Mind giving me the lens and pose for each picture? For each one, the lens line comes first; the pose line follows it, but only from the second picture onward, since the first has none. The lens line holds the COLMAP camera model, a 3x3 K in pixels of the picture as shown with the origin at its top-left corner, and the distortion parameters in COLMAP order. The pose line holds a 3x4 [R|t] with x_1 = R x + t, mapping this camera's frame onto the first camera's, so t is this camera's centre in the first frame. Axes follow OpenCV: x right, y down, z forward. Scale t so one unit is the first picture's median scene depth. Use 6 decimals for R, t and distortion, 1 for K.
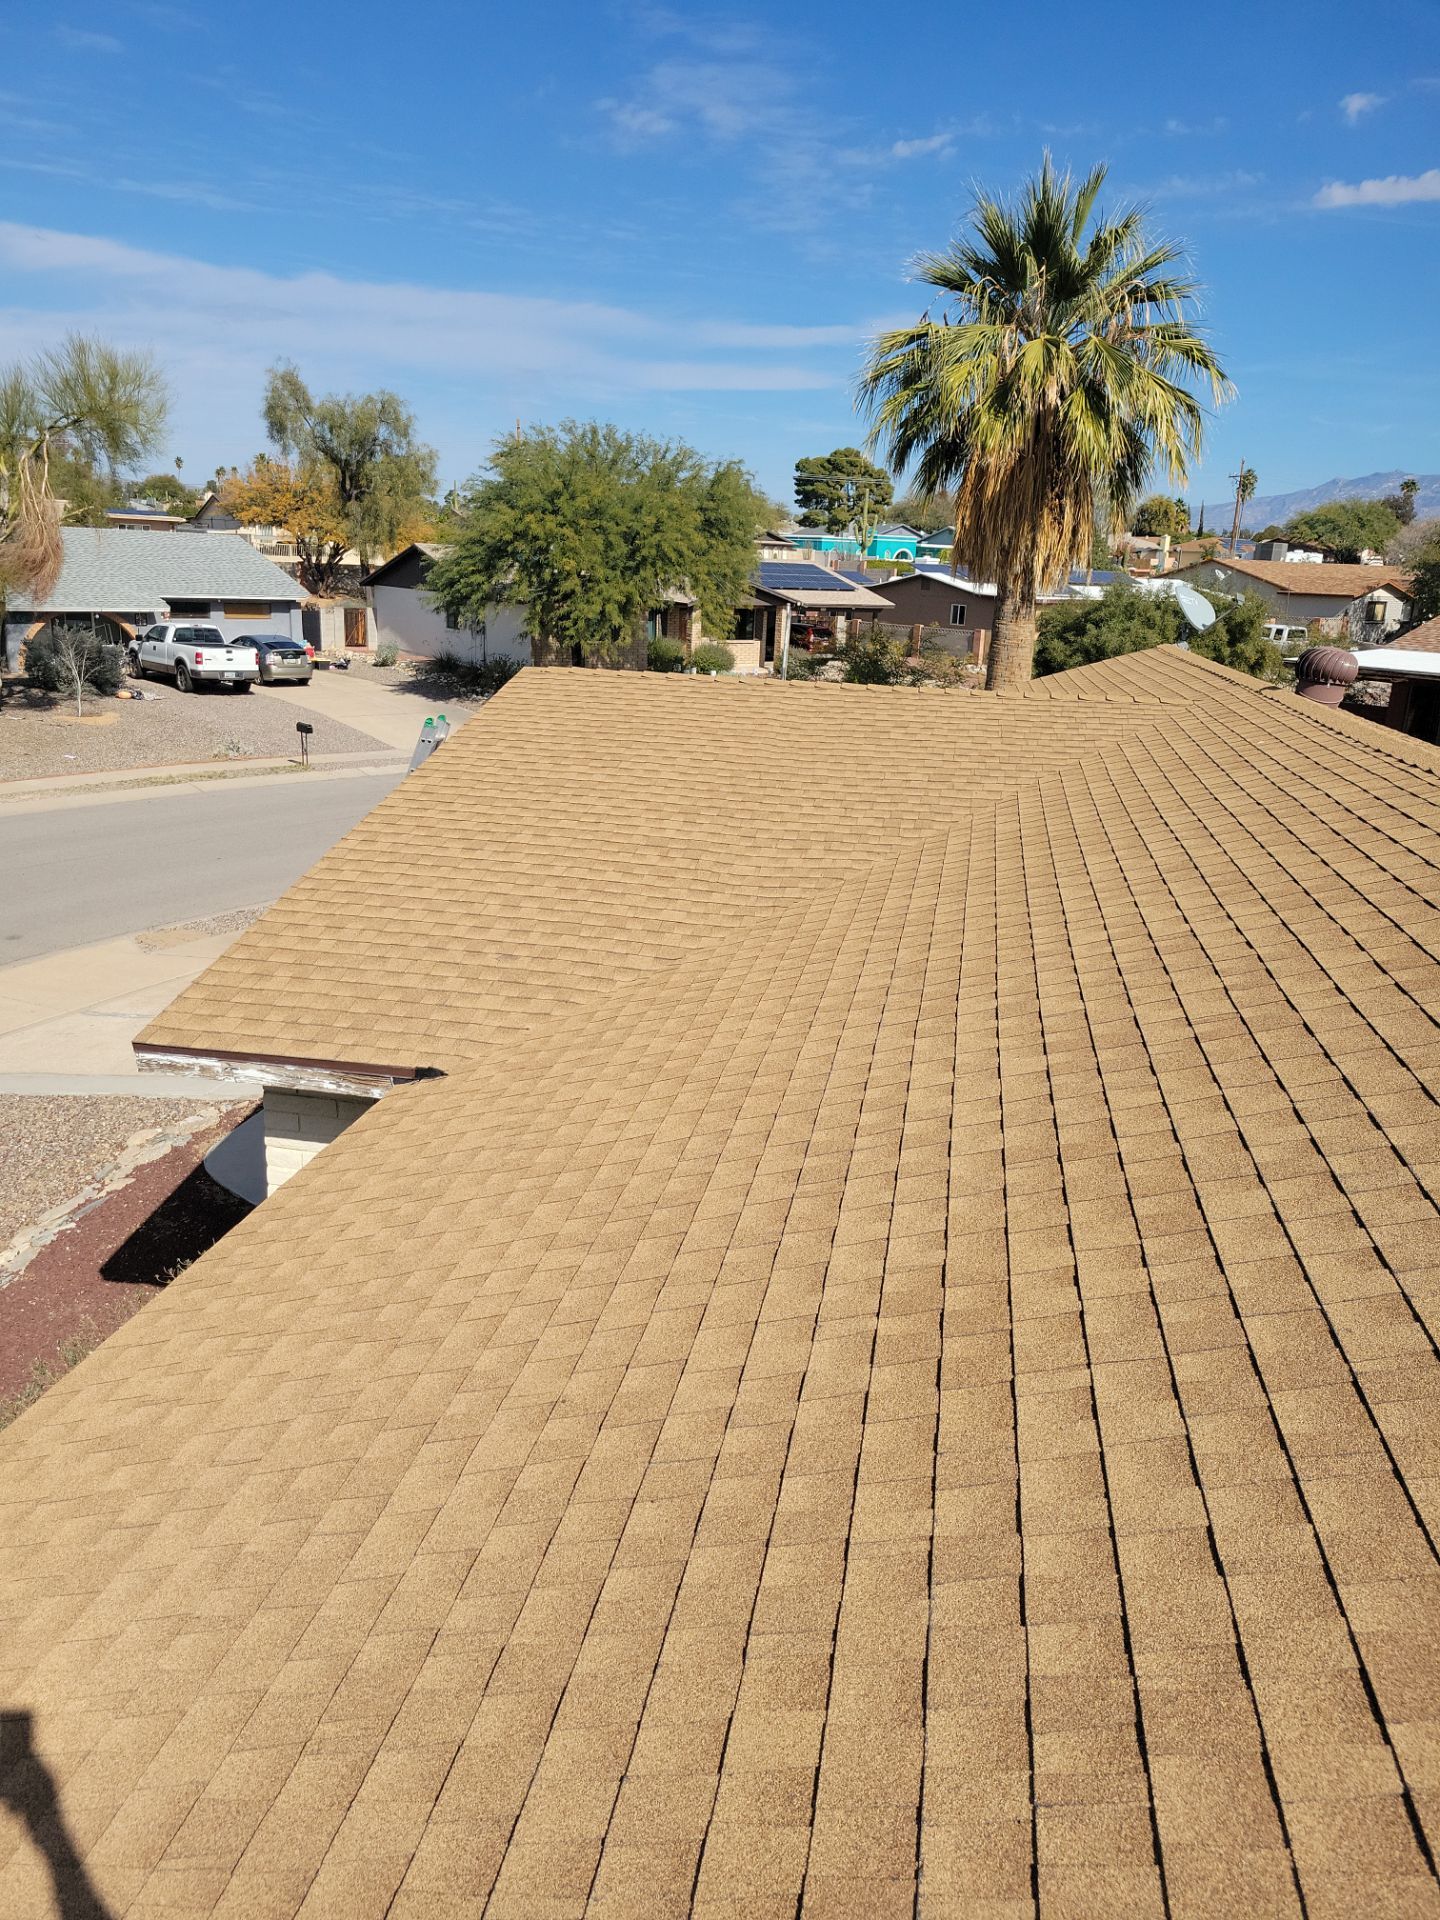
lens RADIAL K [[1442.3, 0, 702.4], [0, 1442.3, 963.5], [0, 0, 1]] dist [0.051754, -0.027580]
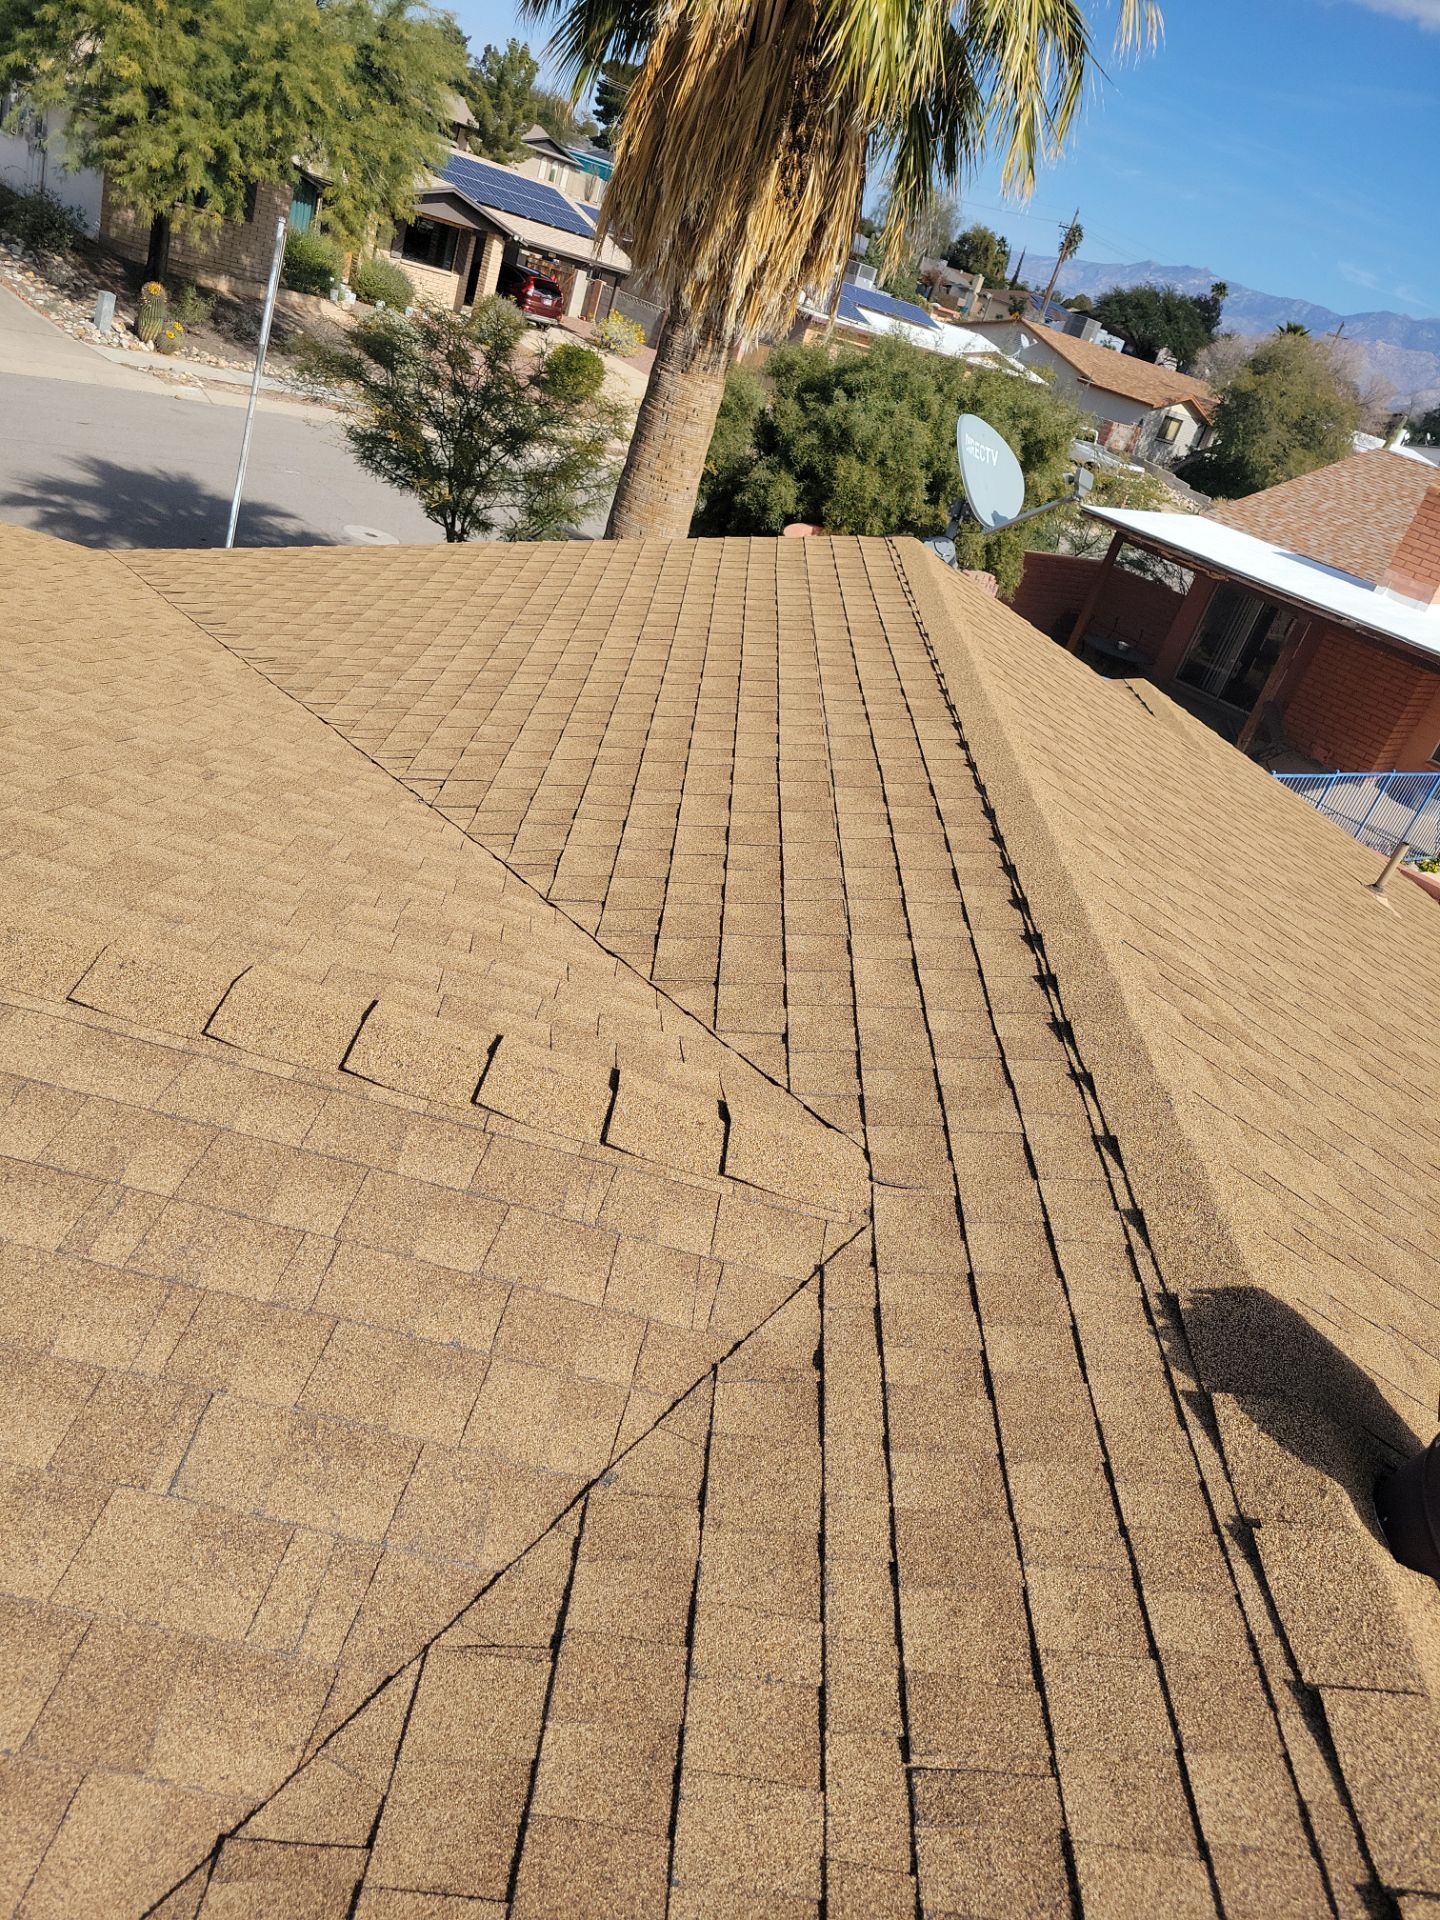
lens RADIAL K [[1442.3, 0, 706.2], [0, 1442.3, 974.5], [0, 0, 1]] dist [0.051754, -0.027580]
pose [[0.960259, 0.163105, 0.226491, 0.072282], [-0.208788, 0.958305, 0.195089, -0.067453], [-0.185228, -0.234625, 0.954276, 0.223171]]
